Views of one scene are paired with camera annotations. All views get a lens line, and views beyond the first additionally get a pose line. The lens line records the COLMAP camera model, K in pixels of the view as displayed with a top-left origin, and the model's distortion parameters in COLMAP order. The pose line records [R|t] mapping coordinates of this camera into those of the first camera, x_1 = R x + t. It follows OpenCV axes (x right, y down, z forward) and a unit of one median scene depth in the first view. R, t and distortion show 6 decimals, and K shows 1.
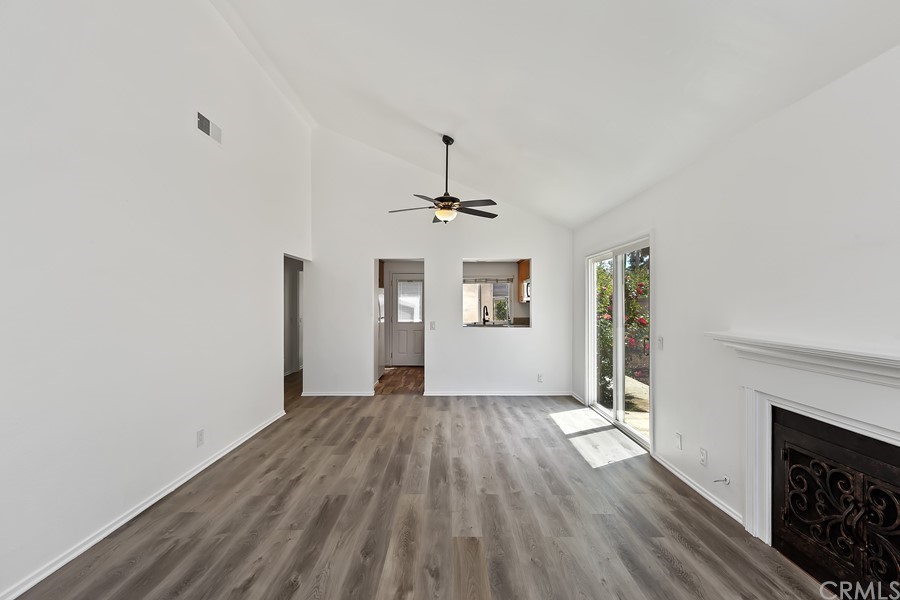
lens RADIAL K [[408.8, 0, 450.0], [0, 408.8, 300.0], [0, 0, 1]] dist [0.002001, -0.000423]
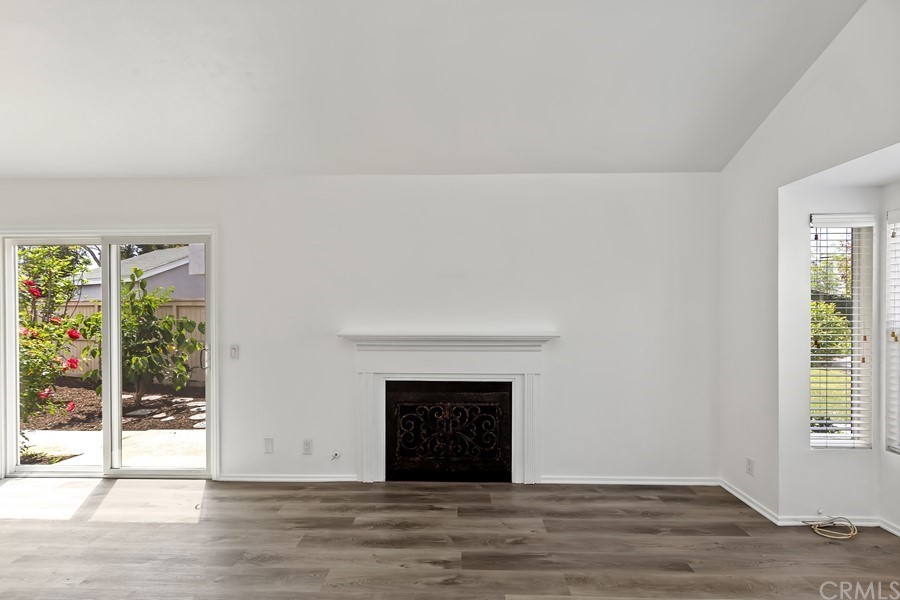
lens RADIAL K [[407.0, 0, 449.7], [0, 407.0, 303.7], [0, 0, 1]] dist [0.003059, 0.000037]
pose [[0.023652, 0.009712, 0.999673, -0.452634], [-0.003648, 0.999947, -0.009629, 0.002489], [-0.999714, -0.003419, 0.023686, 0.548798]]
